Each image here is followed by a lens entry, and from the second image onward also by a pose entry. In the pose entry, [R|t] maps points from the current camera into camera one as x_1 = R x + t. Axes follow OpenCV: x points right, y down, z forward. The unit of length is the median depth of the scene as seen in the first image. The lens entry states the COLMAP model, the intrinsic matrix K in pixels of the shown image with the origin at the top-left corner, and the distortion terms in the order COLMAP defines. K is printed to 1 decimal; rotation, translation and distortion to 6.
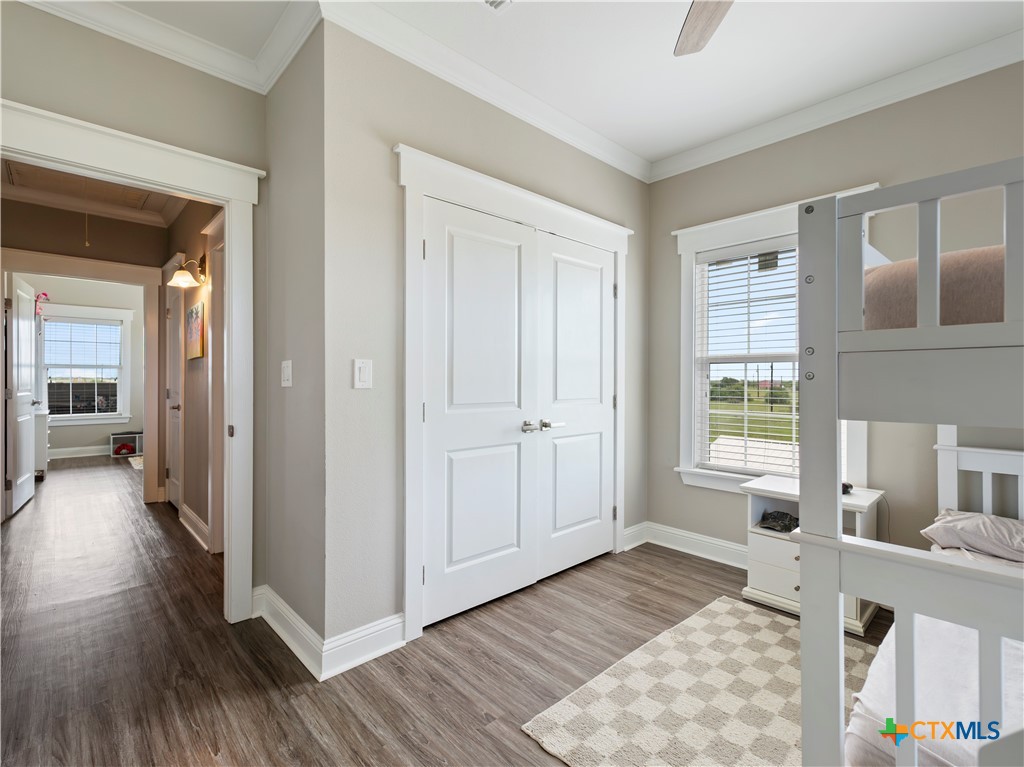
lens RADIAL K [[480.7, 0, 512.0], [0, 480.7, 383.5], [0, 0, 1]] dist [0.001163, -0.000049]
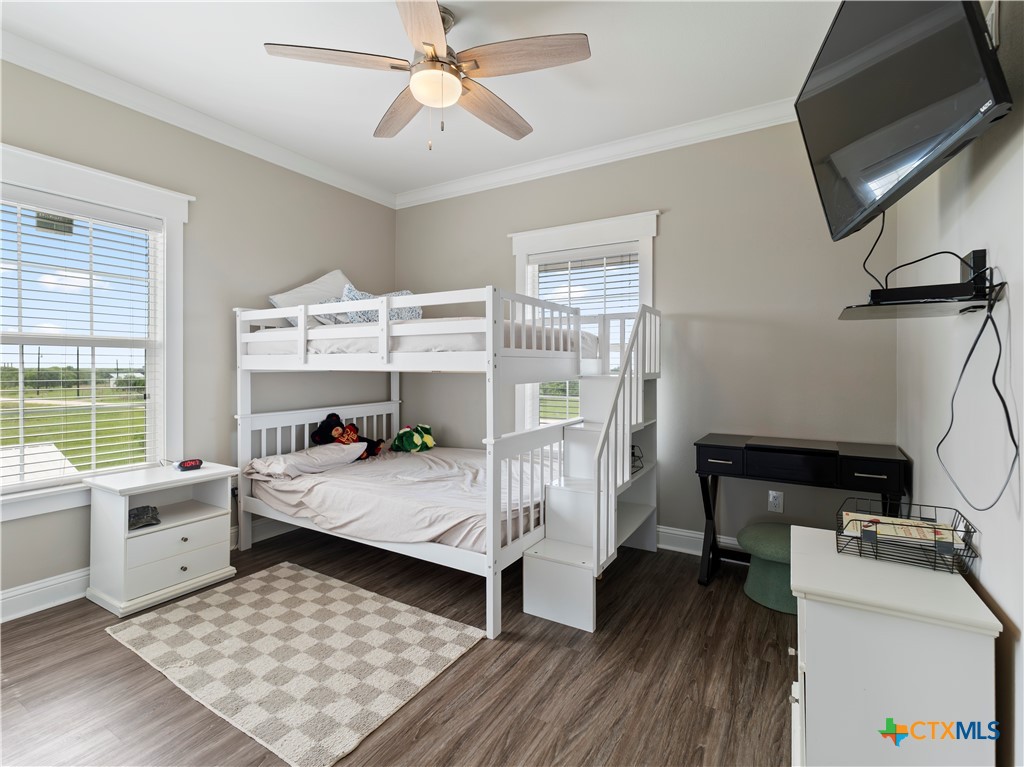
lens RADIAL K [[490.1, 0, 514.2], [0, 490.1, 371.4], [0, 0, 1]] dist [0.000534, 0.000120]
pose [[-0.278367, -0.012287, 0.960396, -0.604365], [0.006539, 0.999871, 0.014687, -0.008844], [-0.960452, 0.010369, -0.278251, 0.600359]]
